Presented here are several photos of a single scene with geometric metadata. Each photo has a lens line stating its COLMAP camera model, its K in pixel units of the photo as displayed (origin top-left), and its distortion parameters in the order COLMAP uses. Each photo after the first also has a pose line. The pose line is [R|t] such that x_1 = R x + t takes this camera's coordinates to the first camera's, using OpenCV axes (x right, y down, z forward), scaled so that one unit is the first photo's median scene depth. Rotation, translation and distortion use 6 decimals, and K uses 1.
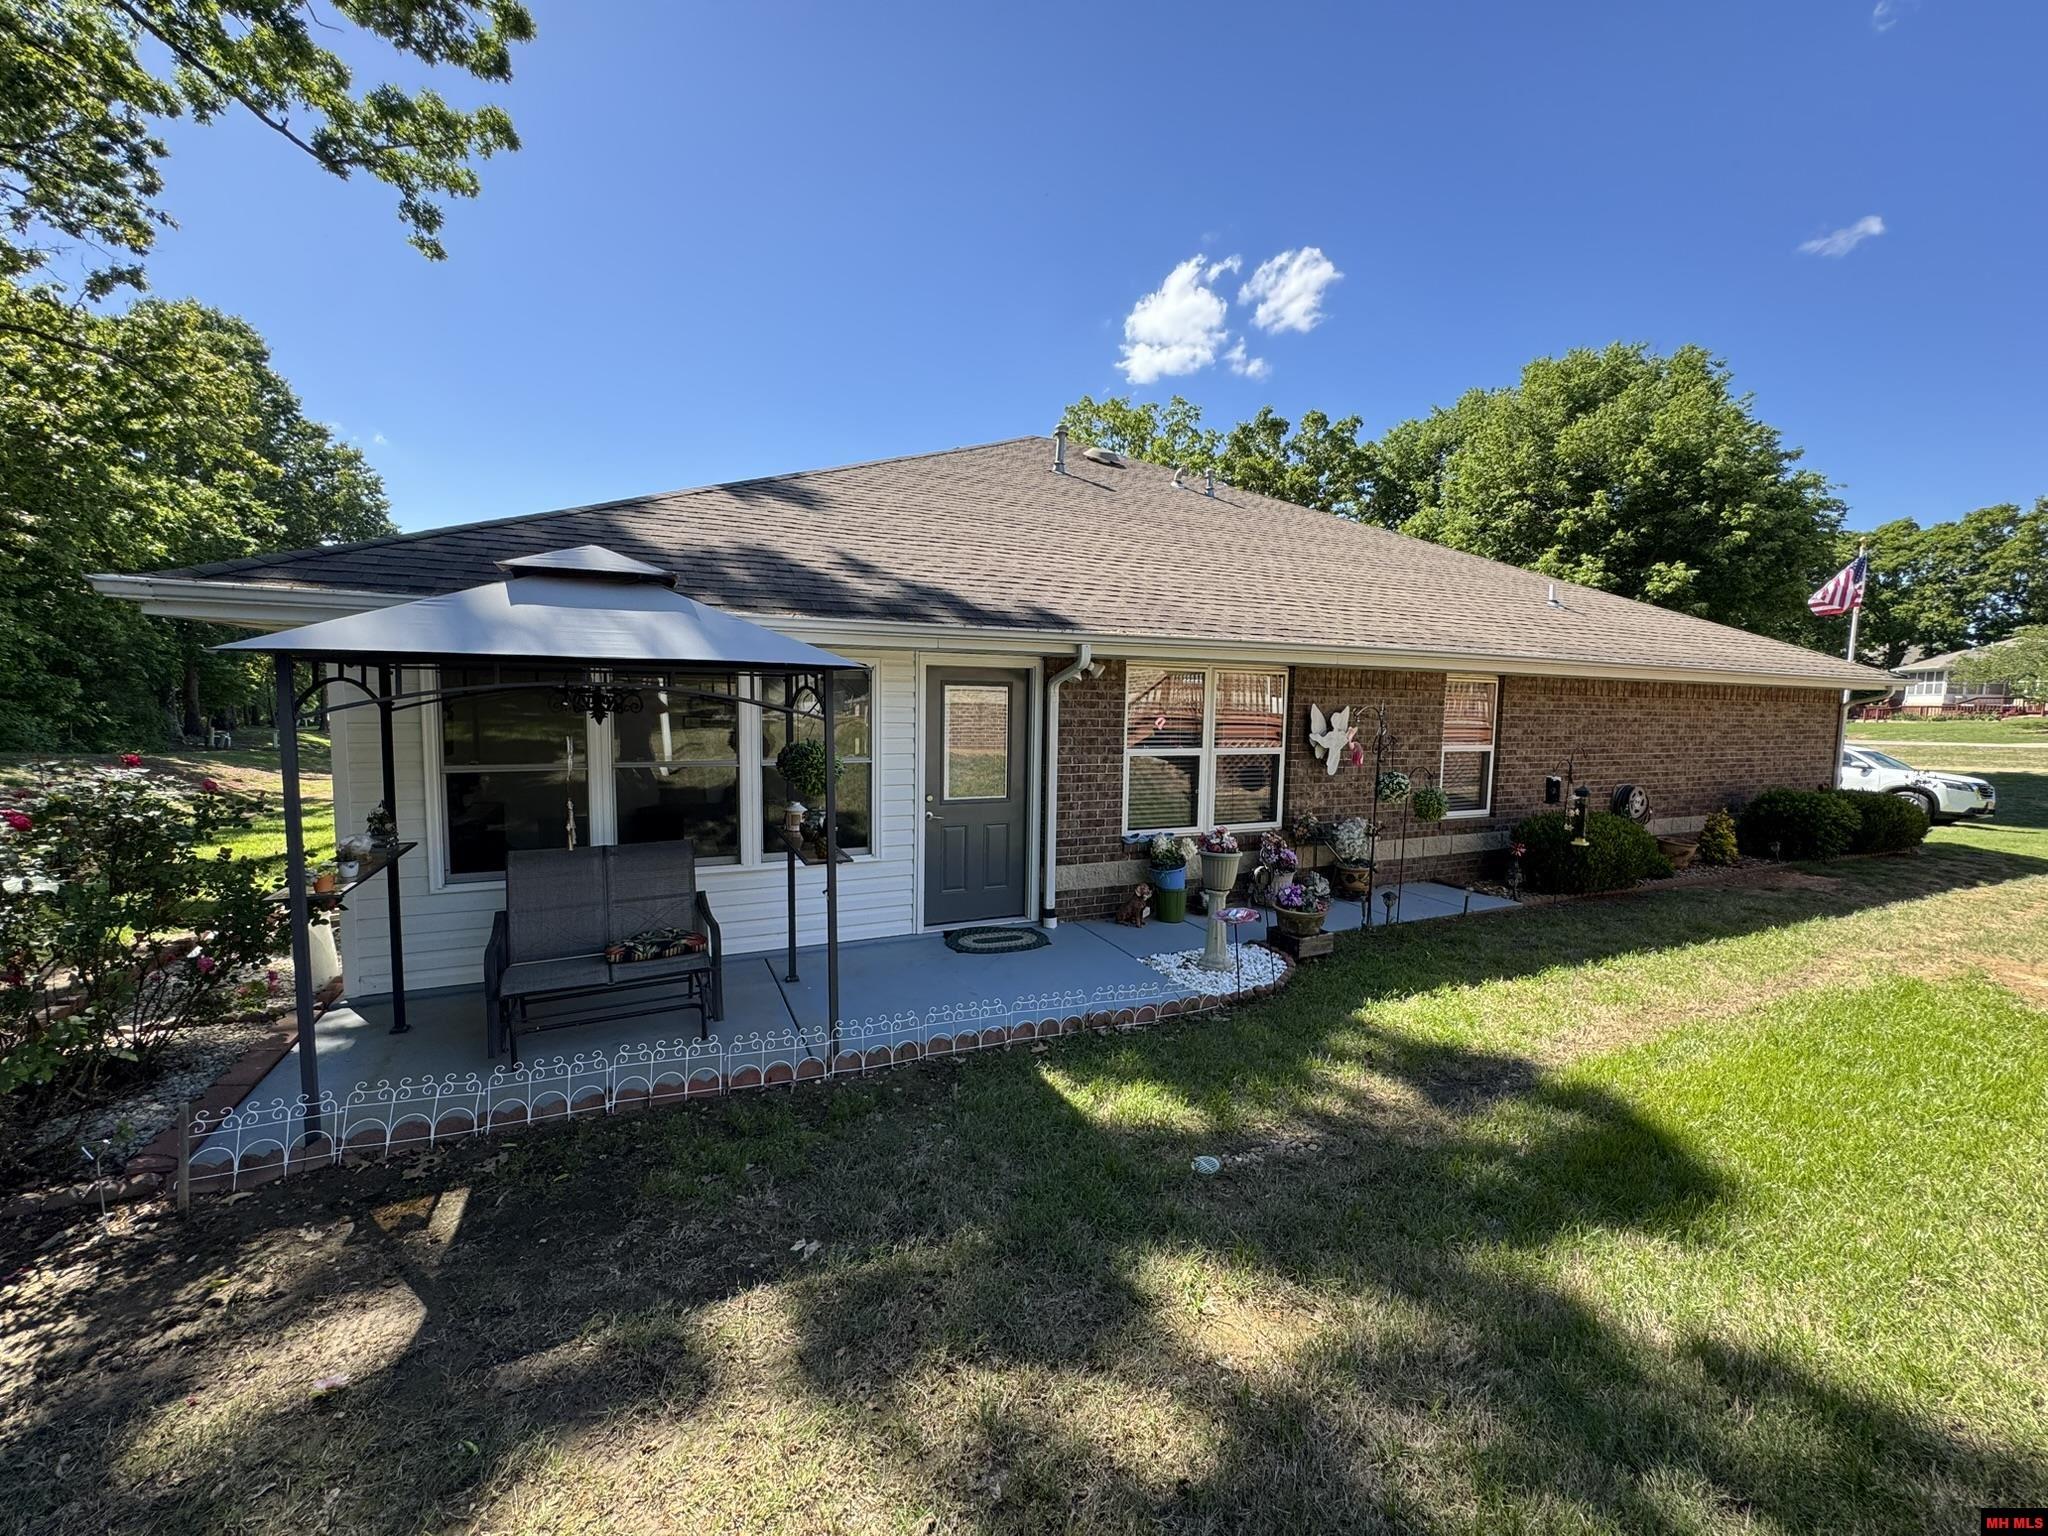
lens RADIAL K [[819.6, 0, 1015.3], [0, 819.6, 760.5], [0, 0, 1]] dist [0.008502, 0.000142]
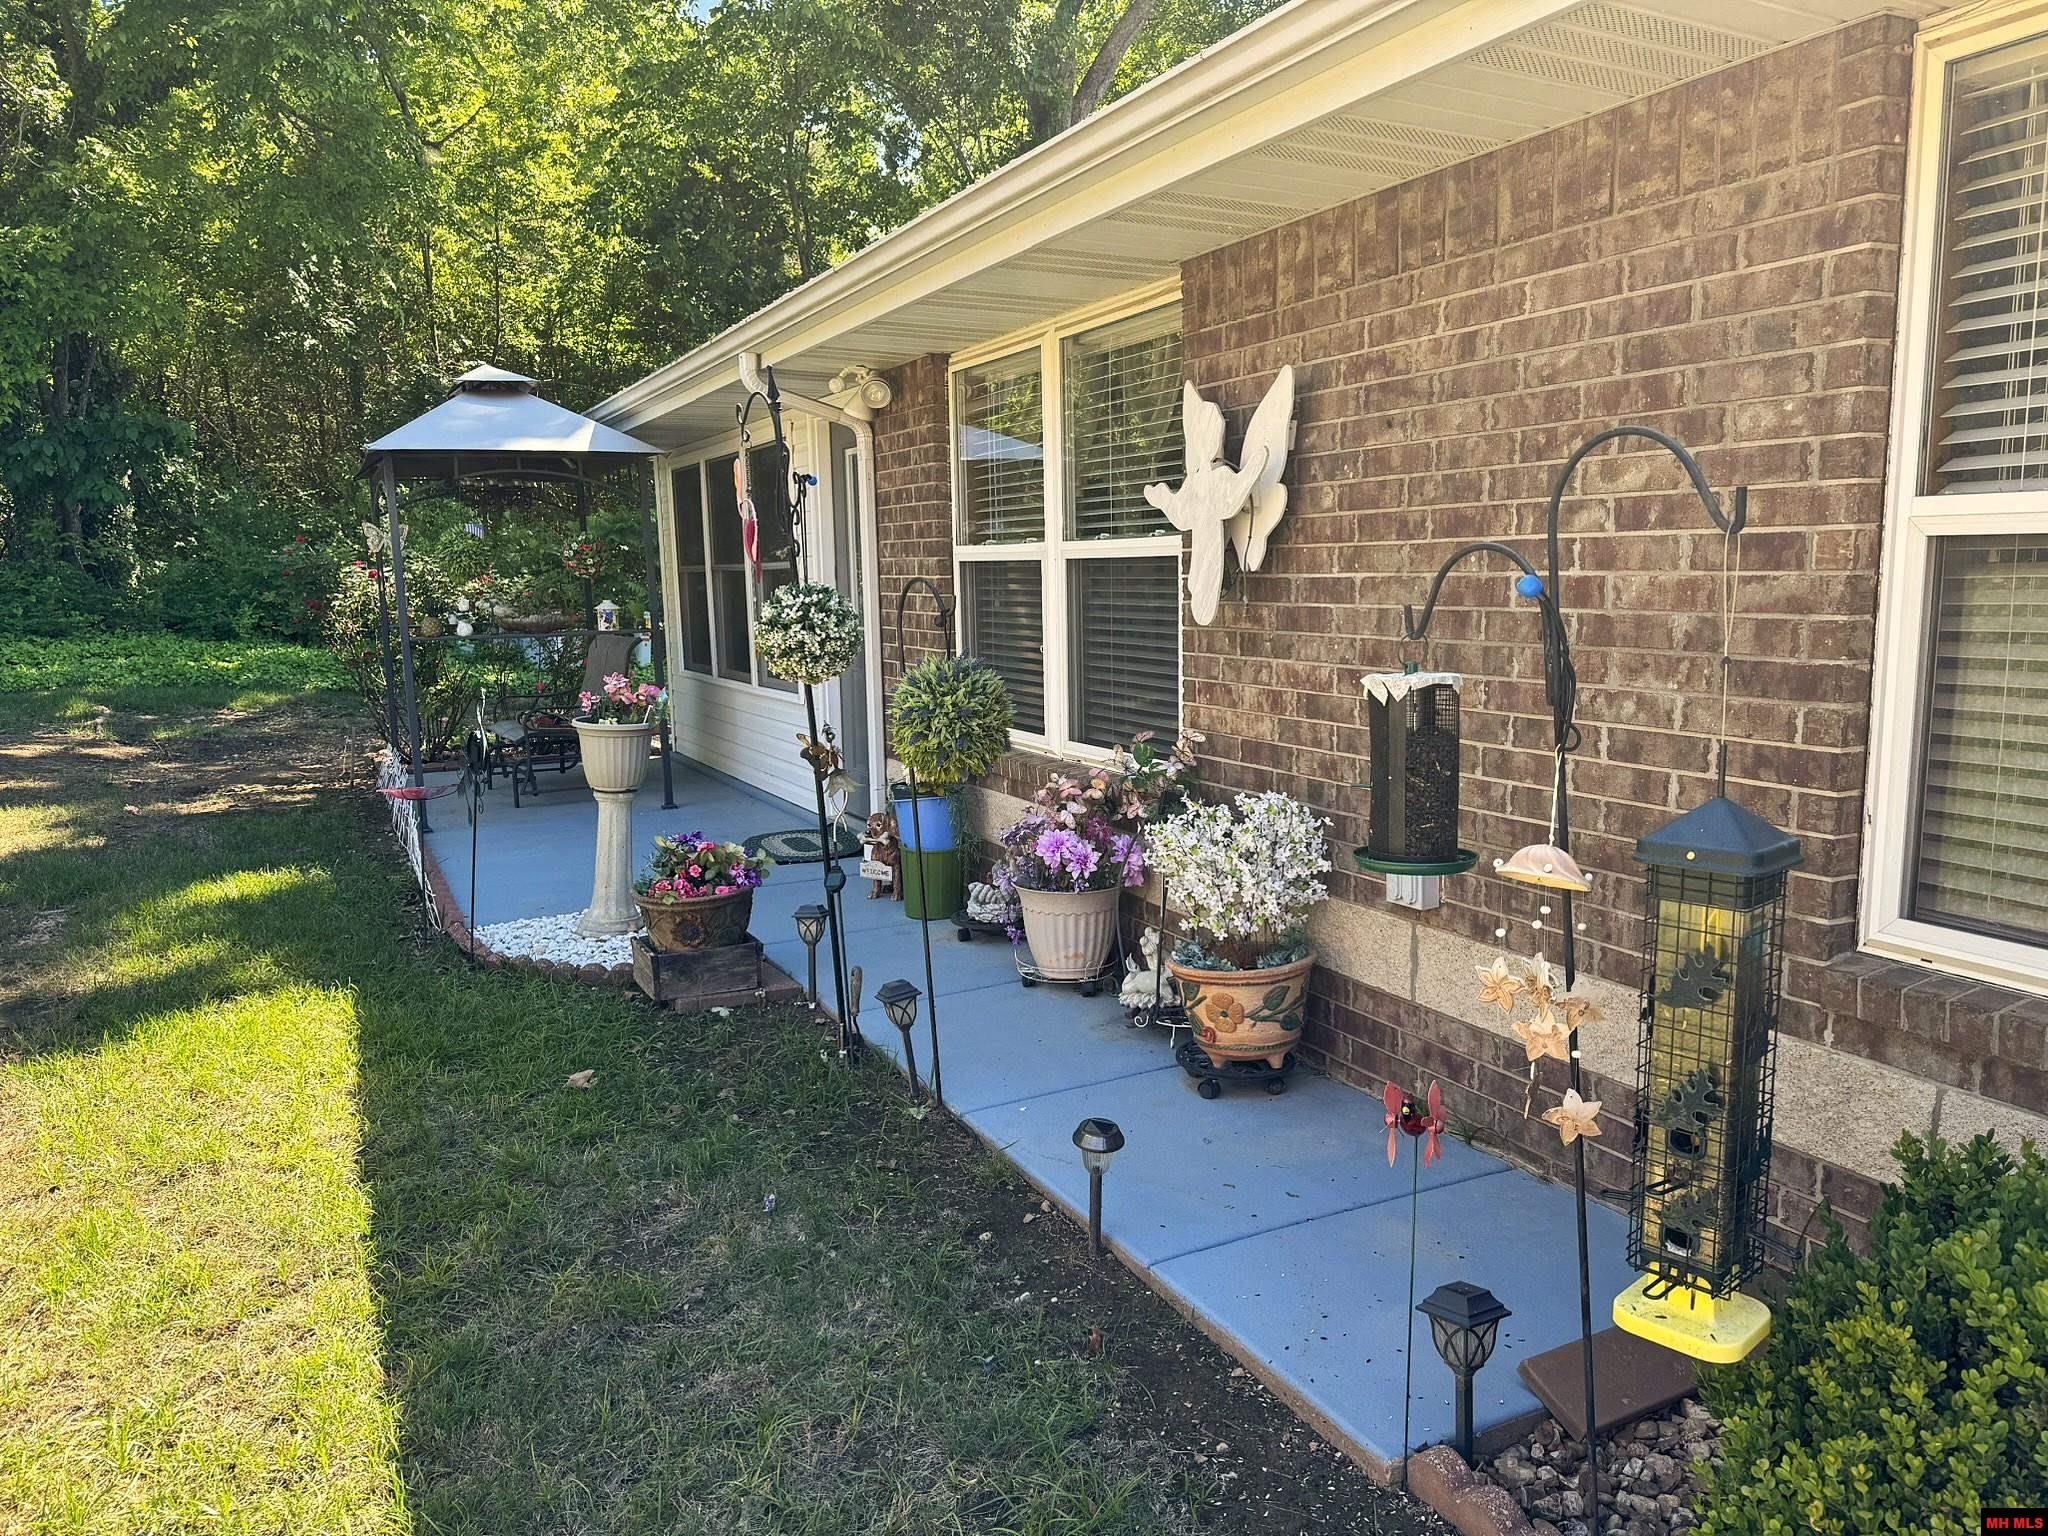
lens RADIAL K [[1426.4, 0, 1024.0], [0, 1426.4, 768.0], [0, 0, 1]] dist [0.183149, -0.314829]
pose [[0.032366, 0.122150, -0.991984, 0.272315], [-0.055178, 0.991209, 0.120254, 0.003174], [0.997952, 0.050843, 0.038822, 0.280195]]
